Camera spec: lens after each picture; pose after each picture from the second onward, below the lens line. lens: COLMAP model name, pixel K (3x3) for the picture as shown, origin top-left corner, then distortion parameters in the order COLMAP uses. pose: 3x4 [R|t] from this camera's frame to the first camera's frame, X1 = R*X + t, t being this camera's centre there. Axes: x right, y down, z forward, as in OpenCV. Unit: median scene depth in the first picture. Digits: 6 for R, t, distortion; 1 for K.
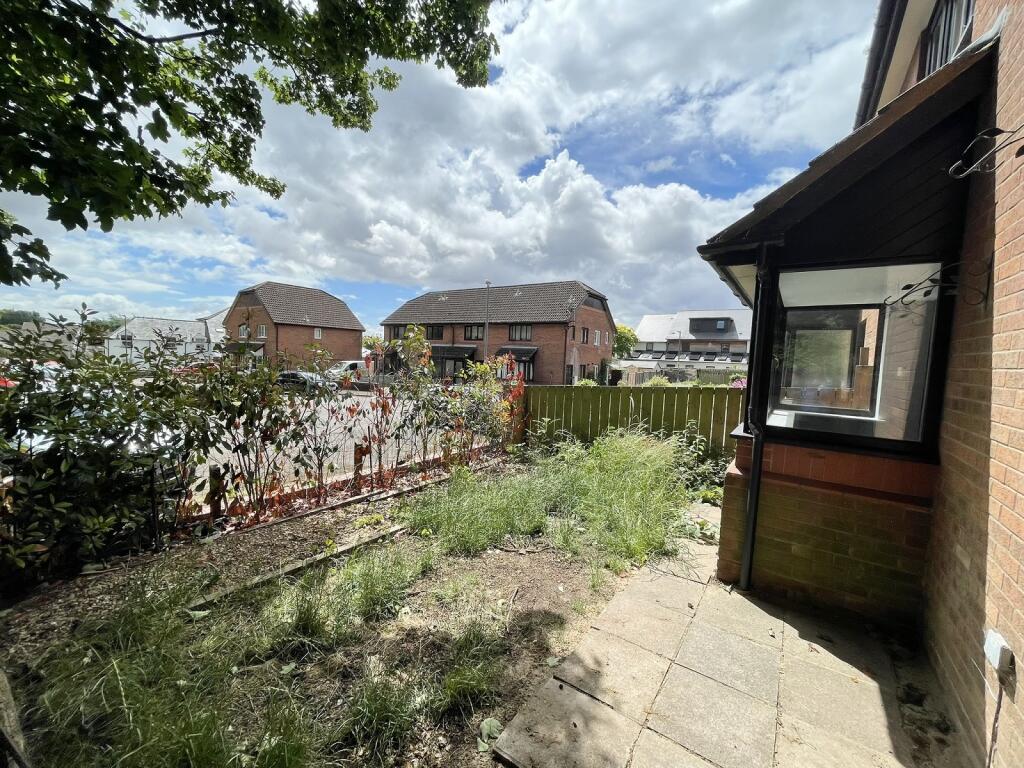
lens RADIAL K [[412.8, 0, 512.0], [0, 412.8, 384.0], [0, 0, 1]] dist [-0.000740, 0.001132]
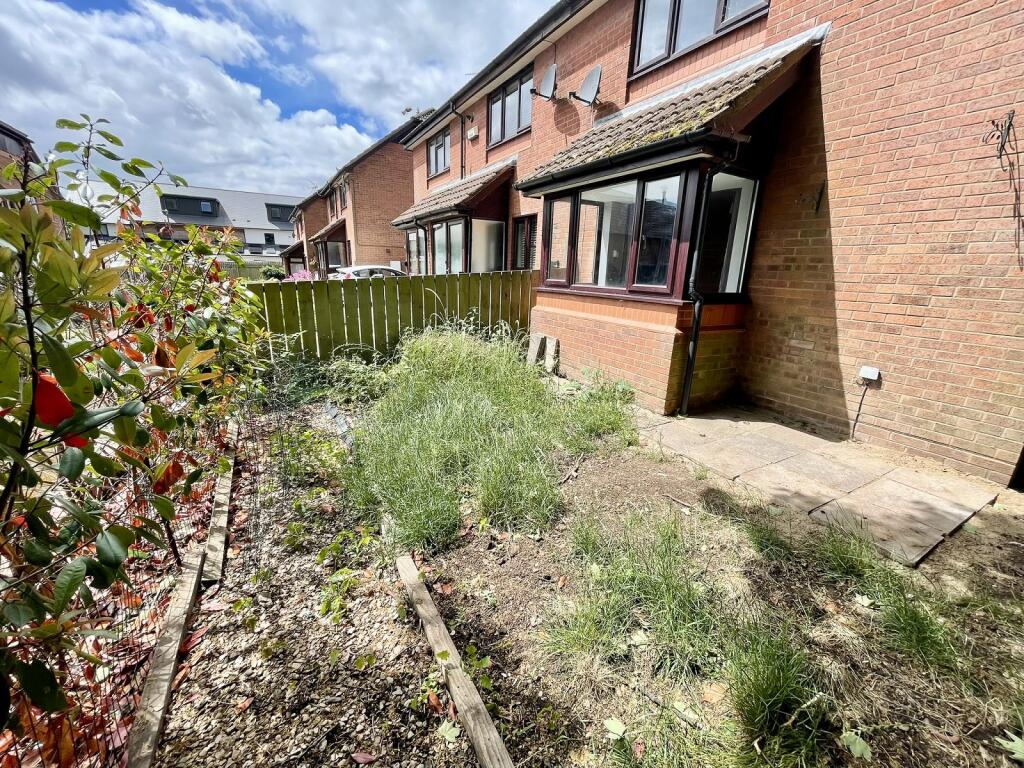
lens RADIAL K [[412.8, 0, 512.0], [0, 412.8, 384.0], [0, 0, 1]] dist [-0.000740, 0.001132]
pose [[0.425409, -0.270199, 0.863724, -0.900111], [0.047452, 0.959737, 0.276863, -0.013231], [-0.903756, -0.076795, 0.421102, 0.984642]]
